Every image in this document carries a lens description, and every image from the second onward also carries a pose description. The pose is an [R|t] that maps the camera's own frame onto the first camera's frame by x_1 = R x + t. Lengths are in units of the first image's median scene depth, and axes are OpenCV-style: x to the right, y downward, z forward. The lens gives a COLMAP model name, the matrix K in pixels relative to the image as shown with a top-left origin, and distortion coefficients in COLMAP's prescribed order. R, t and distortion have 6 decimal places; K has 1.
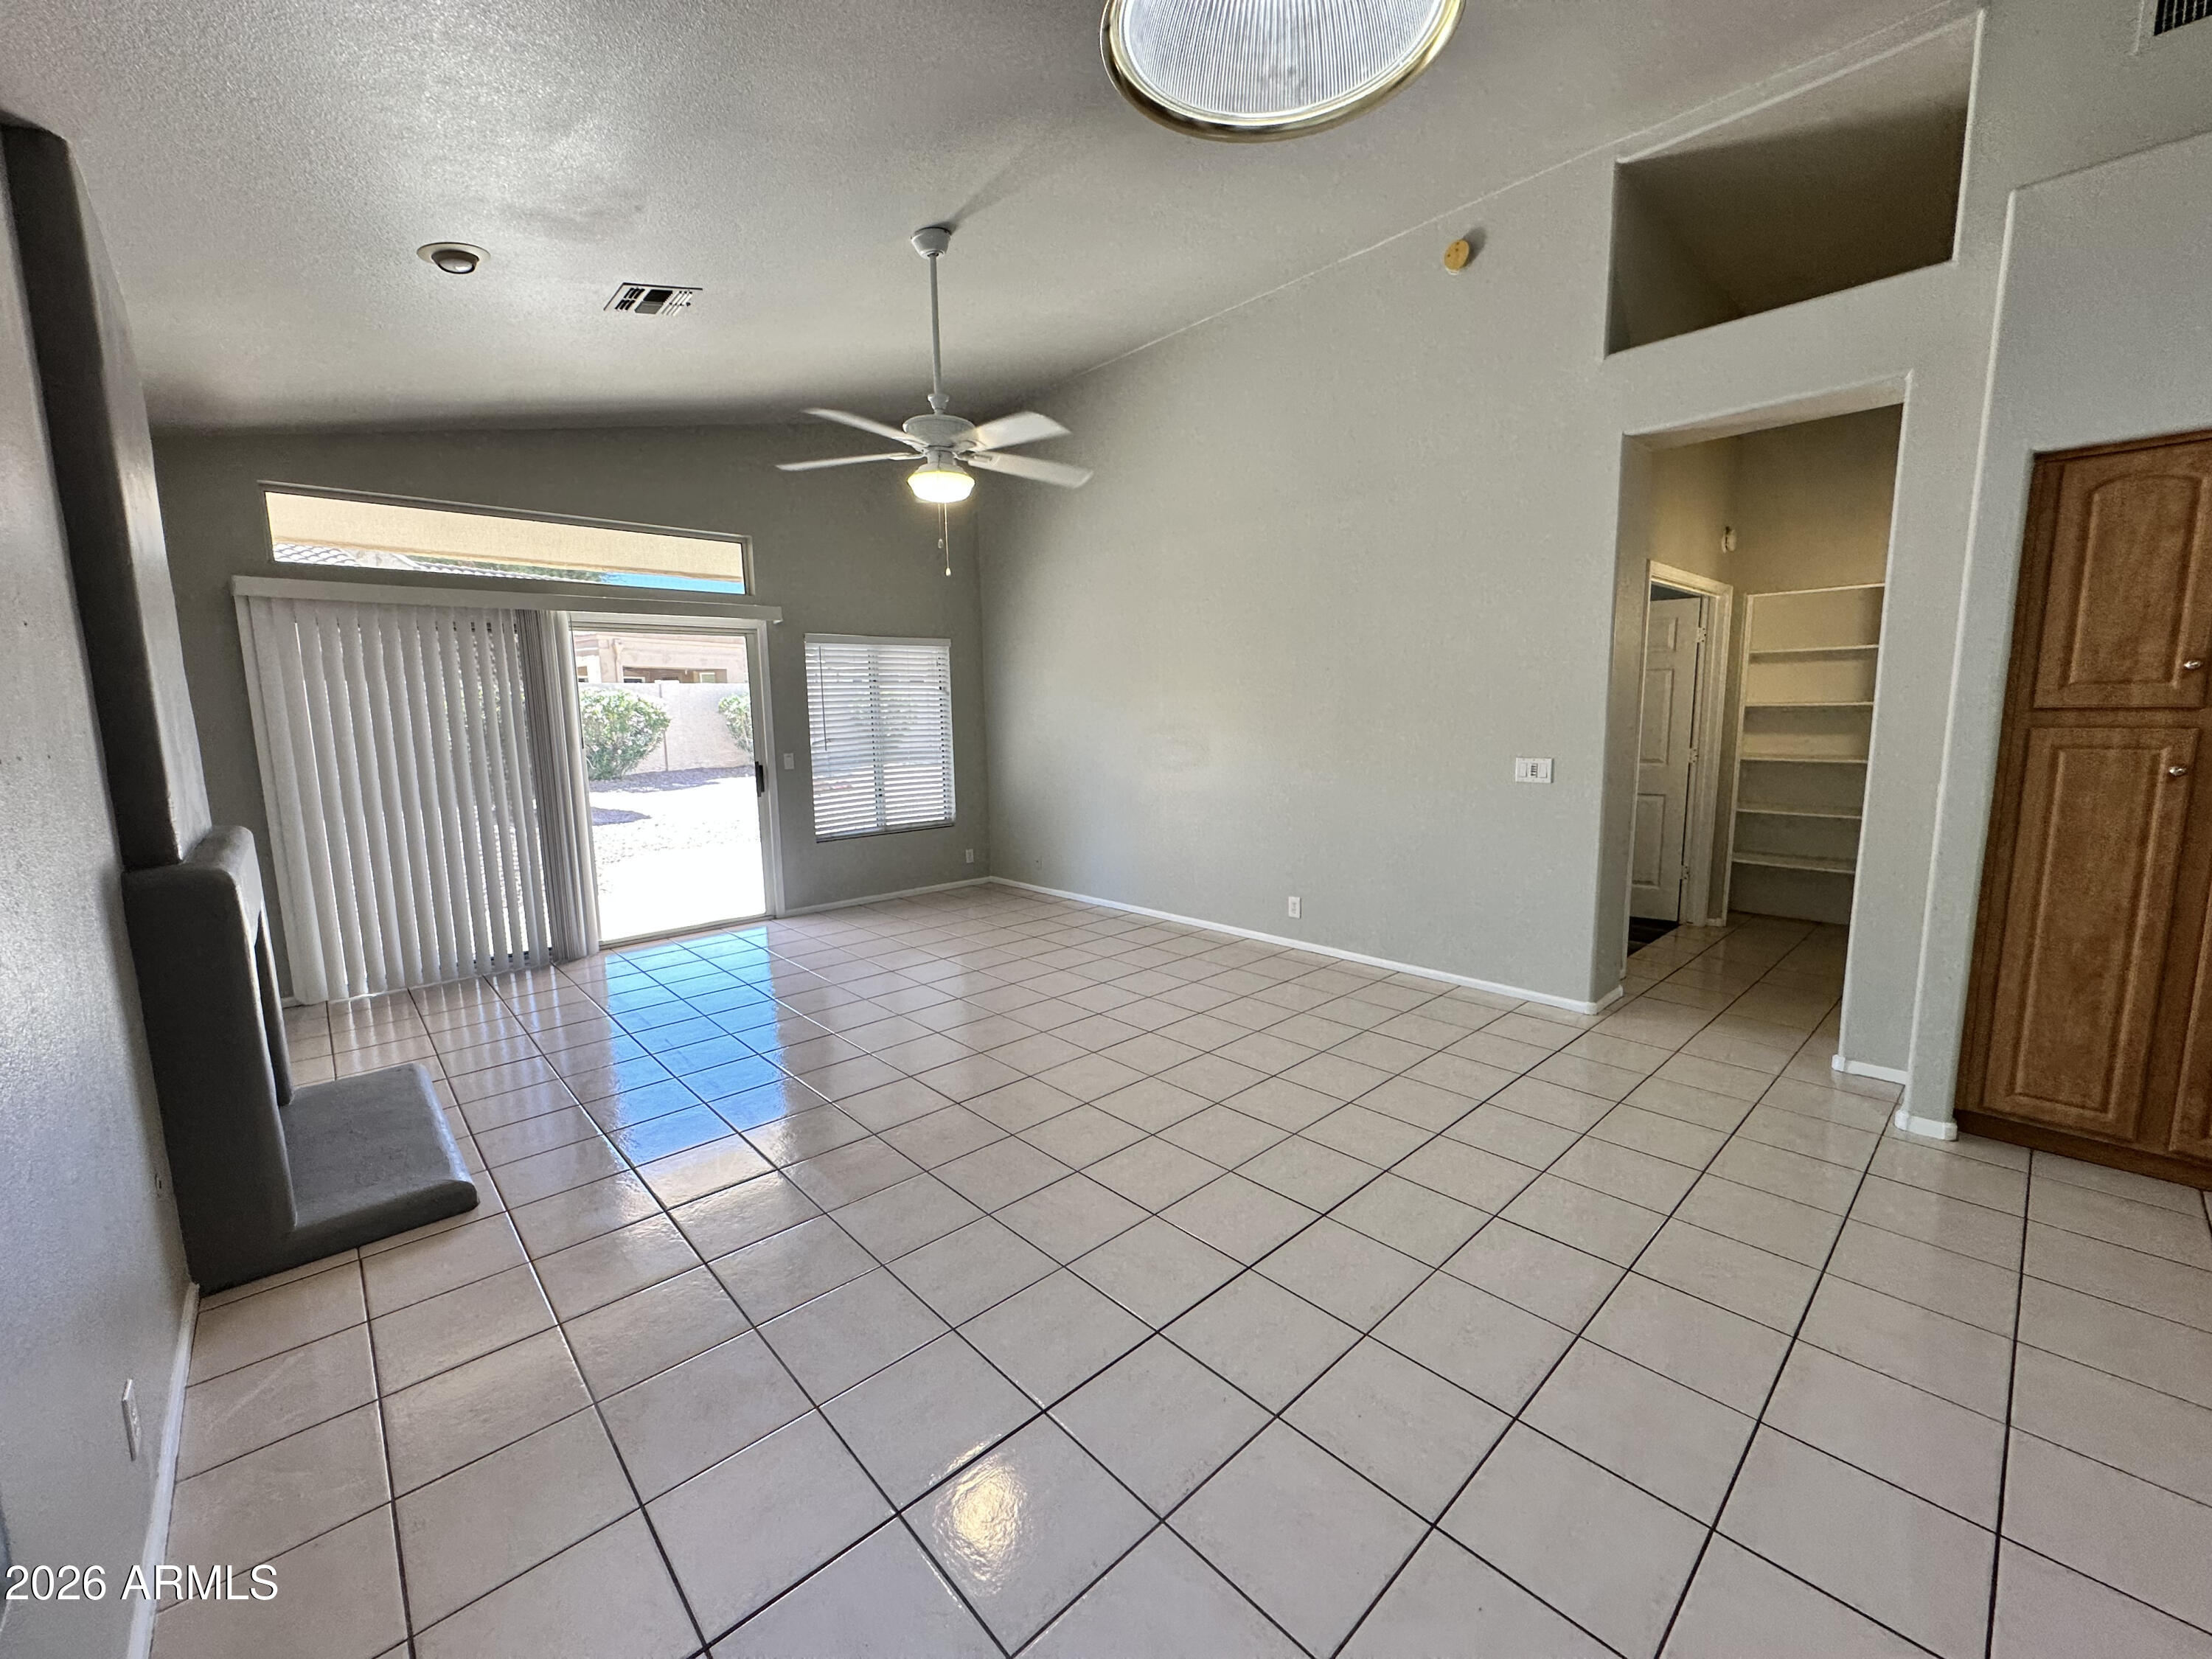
lens RADIAL K [[888.0, 0, 1101.8], [0, 888.0, 825.7], [0, 0, 1]] dist [-0.001196, -0.000033]
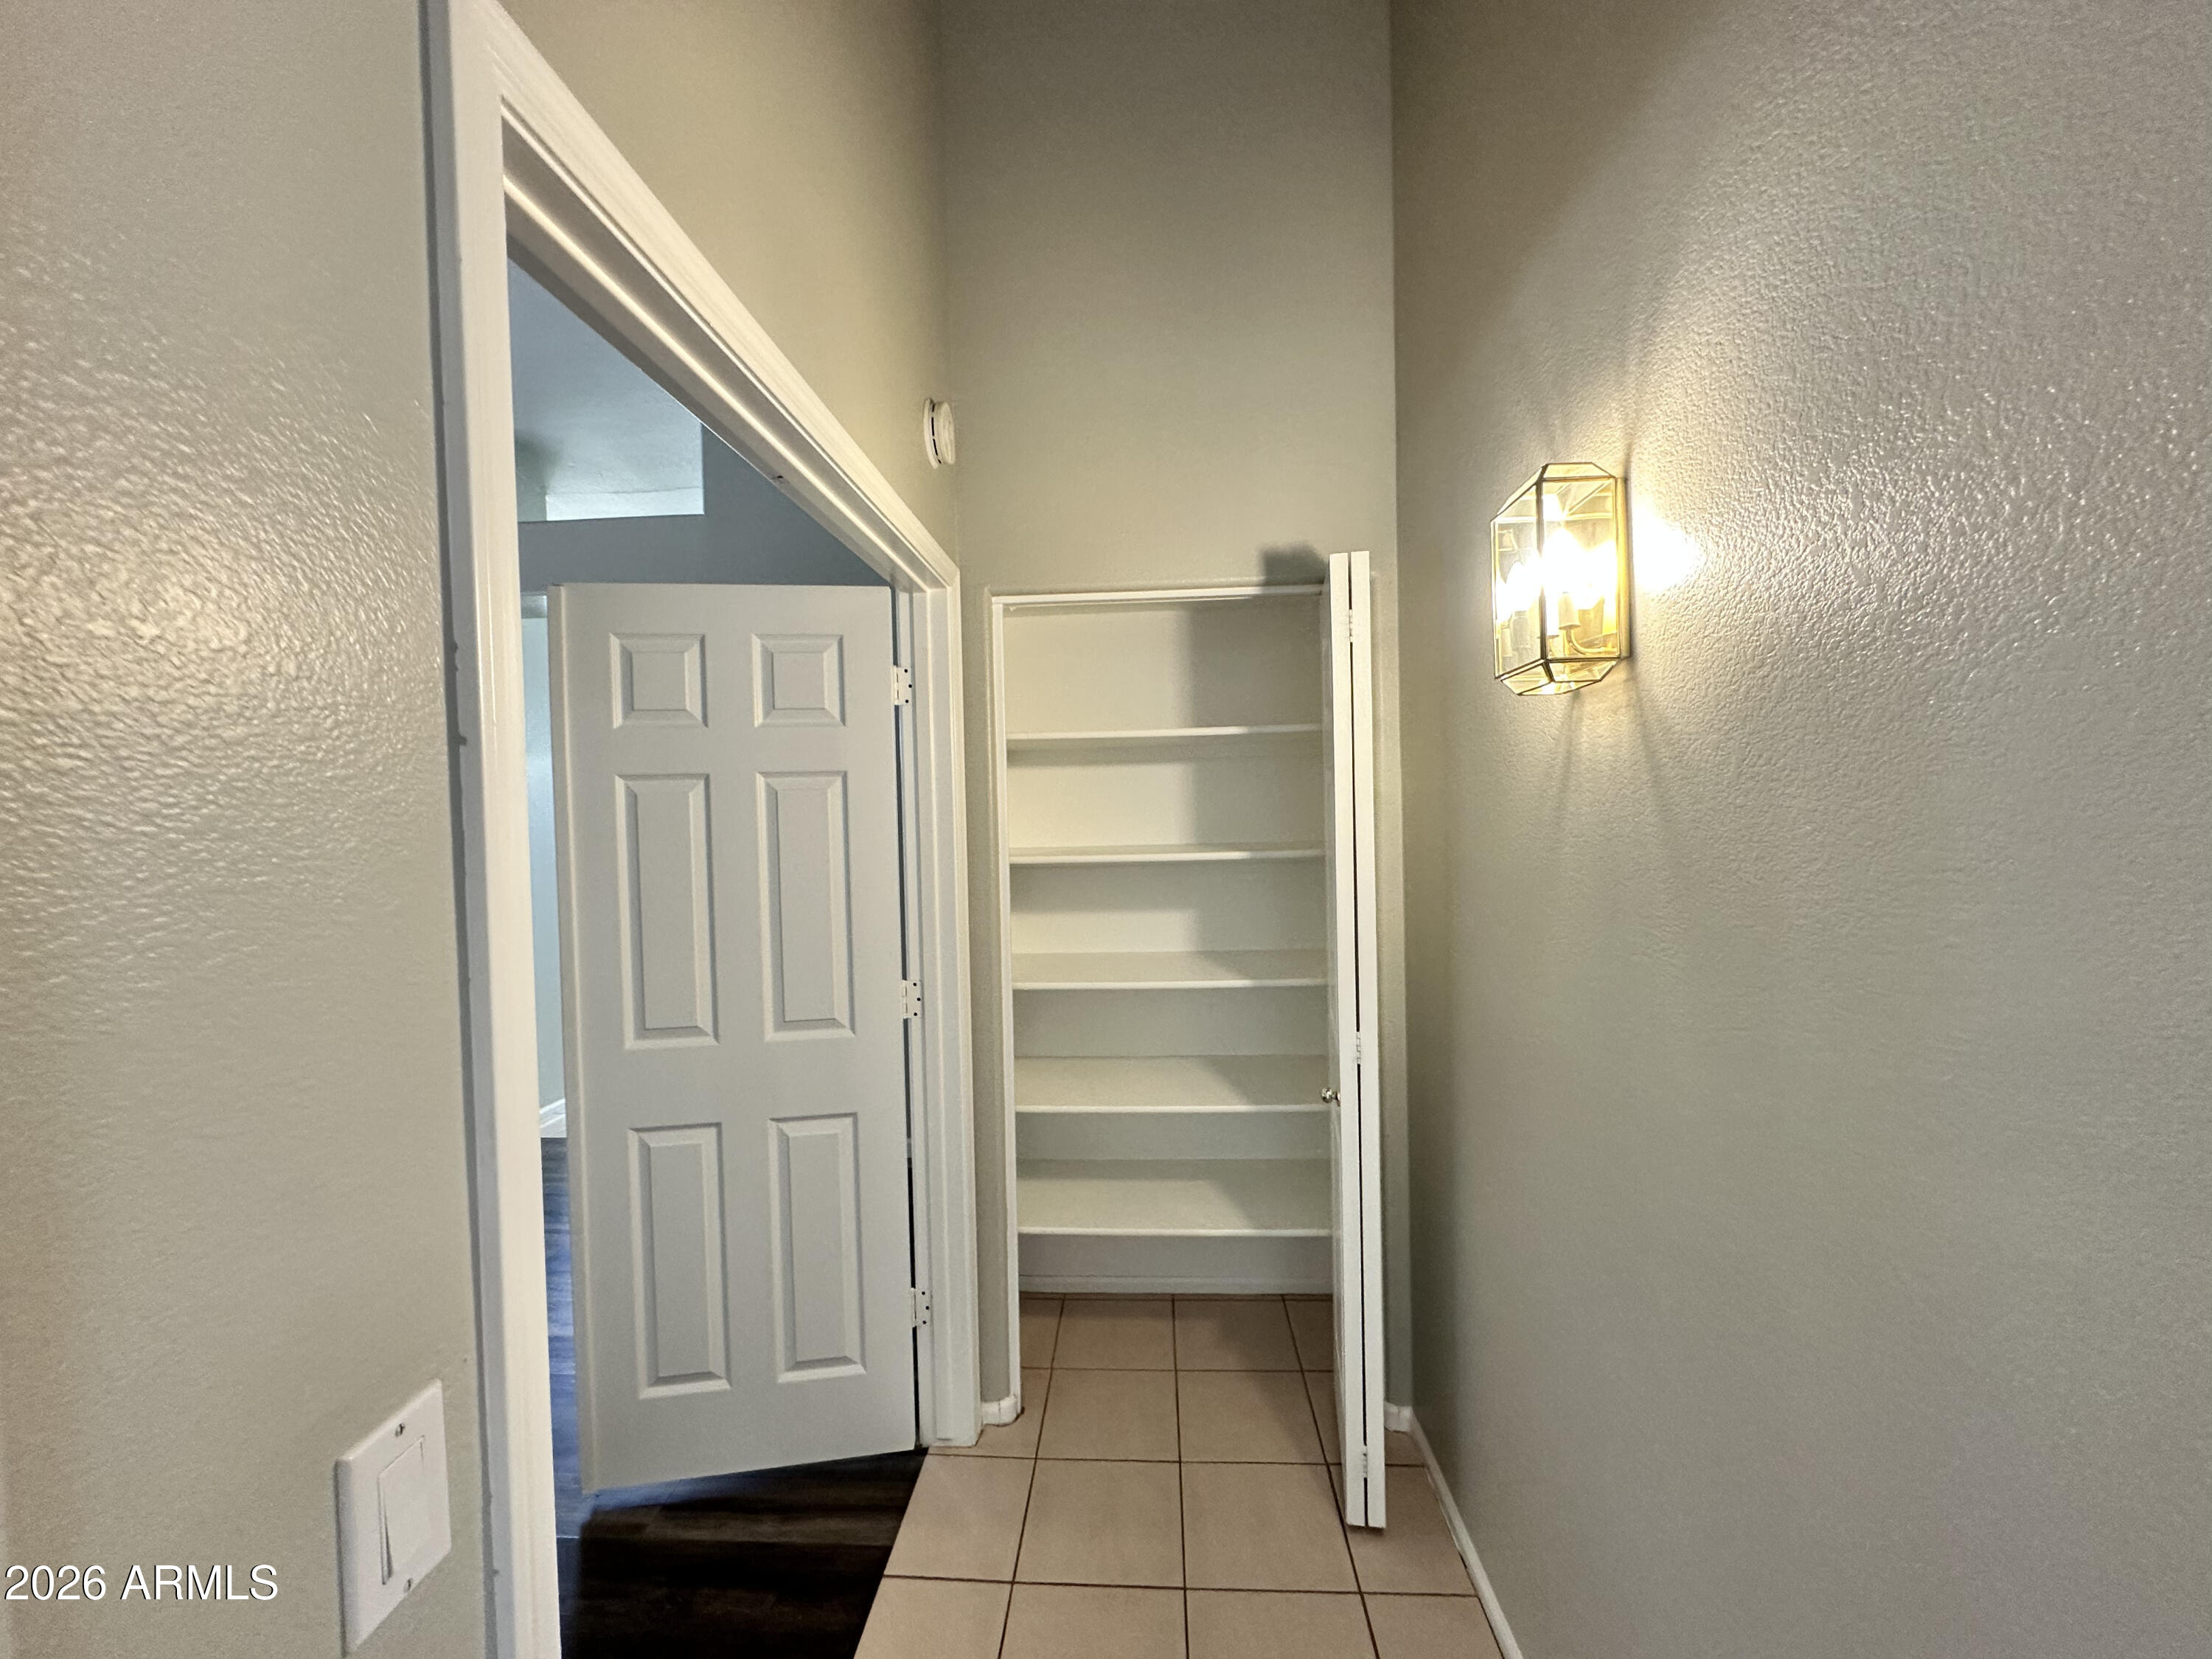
lens RADIAL K [[888.0, 0, 1101.8], [0, 888.0, 825.7], [0, 0, 1]] dist [-0.001196, -0.000033]
pose [[0.726962, -0.014927, 0.686516, 0.298700], [0.103477, 0.990729, -0.088031, -0.071080], [-0.678837, 0.135034, 0.721767, 0.423942]]
